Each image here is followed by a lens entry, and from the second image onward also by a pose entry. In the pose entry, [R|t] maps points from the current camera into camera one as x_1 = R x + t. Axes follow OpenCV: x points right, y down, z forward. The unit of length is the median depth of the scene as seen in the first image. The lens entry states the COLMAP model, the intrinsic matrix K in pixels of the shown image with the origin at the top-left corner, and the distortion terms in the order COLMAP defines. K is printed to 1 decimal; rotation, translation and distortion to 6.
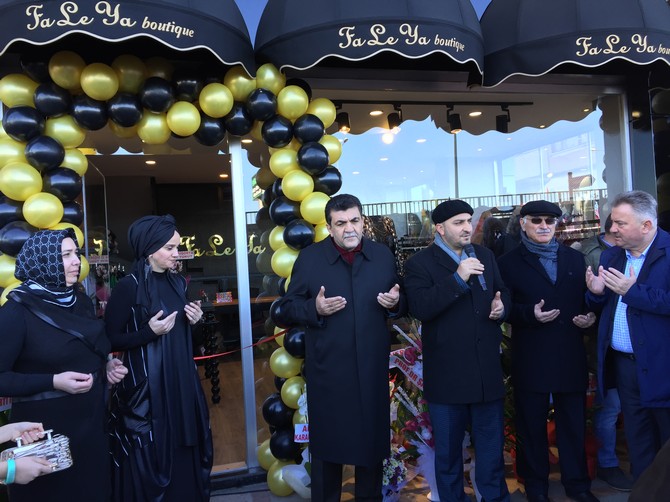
lens RADIAL K [[584.2, 0, 336.5], [0, 584.2, 239.1], [0, 0, 1]] dist [0.071726, -0.016477]
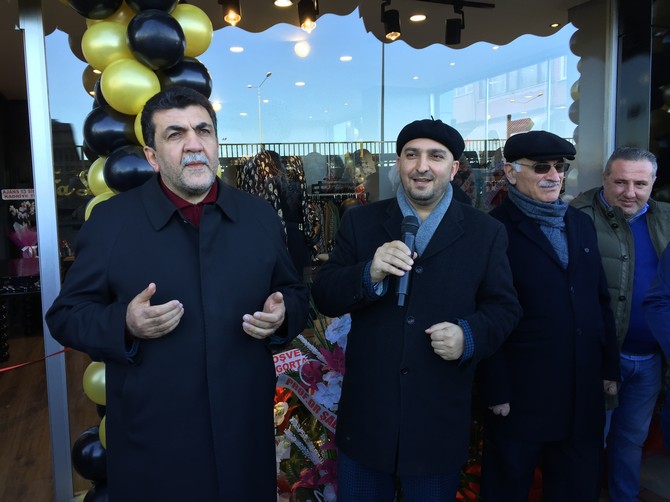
lens RADIAL K [[580.5, 0, 337.2], [0, 580.5, 245.4], [0, 0, 1]] dist [0.065739, -0.068039]
pose [[0.990953, 0.021518, 0.132474, 0.066737], [-0.035869, 0.993621, 0.106919, -0.004546], [-0.129328, -0.110703, 0.985403, 0.389350]]
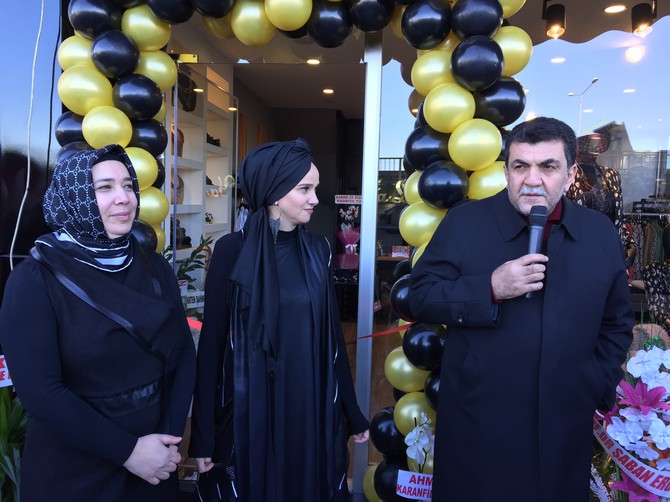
lens RADIAL K [[580.5, 0, 328.1], [0, 580.5, 243.1], [0, 0, 1]] dist [0.065739, -0.068039]
pose [[0.919946, 0.109599, -0.376415, 0.072564], [-0.071730, 0.990976, 0.113233, -0.007676], [0.385428, -0.077168, 0.919505, 0.356920]]
